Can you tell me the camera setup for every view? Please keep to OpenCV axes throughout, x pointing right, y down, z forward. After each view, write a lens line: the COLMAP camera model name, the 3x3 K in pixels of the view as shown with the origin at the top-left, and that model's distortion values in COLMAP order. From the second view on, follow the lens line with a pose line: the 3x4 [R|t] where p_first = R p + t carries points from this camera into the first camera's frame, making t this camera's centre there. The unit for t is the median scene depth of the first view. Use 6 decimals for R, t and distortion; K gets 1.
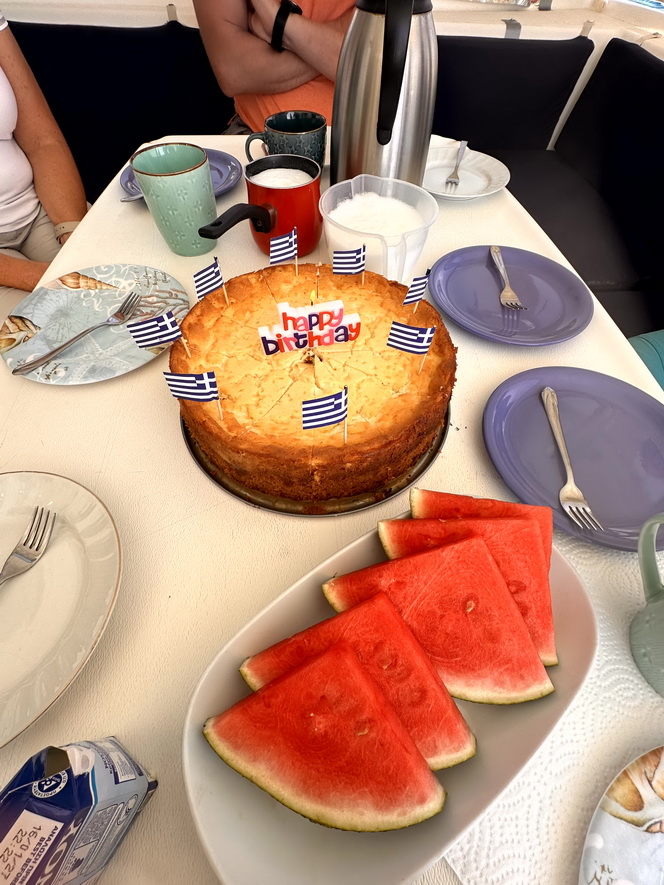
lens RADIAL K [[386.3, 0, 333.1], [0, 386.3, 443.3], [0, 0, 1]] dist [0.001167, -0.000008]
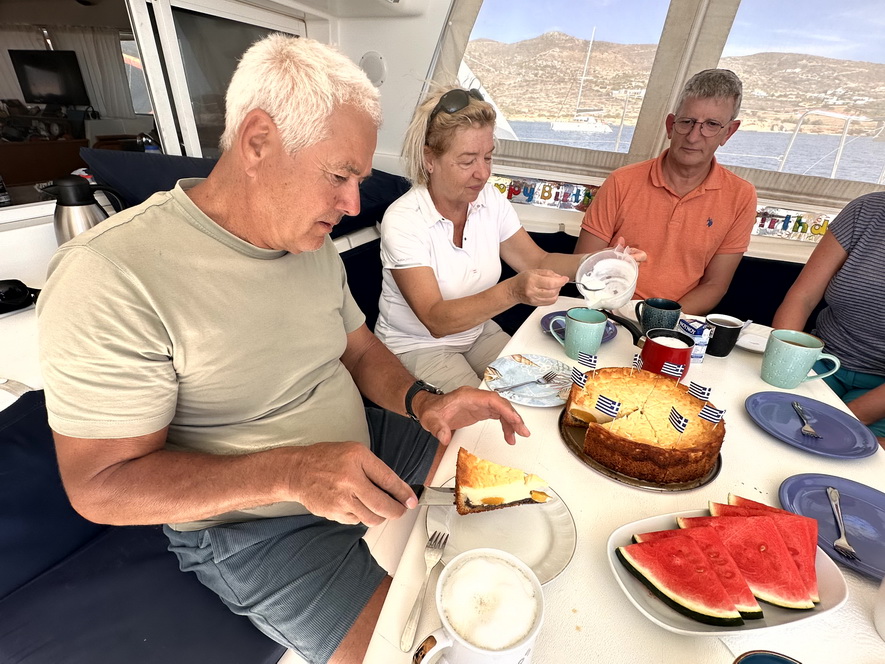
lens RADIAL K [[436.8, 0, 441.3], [0, 436.8, 332.6], [0, 0, 1]] dist [-0.020877, -0.001528]
pose [[0.906366, 0.175708, -0.384223, -0.453118], [-0.346387, 0.829735, -0.437670, 1.014753], [0.241901, 0.529779, 0.812907, -1.654480]]
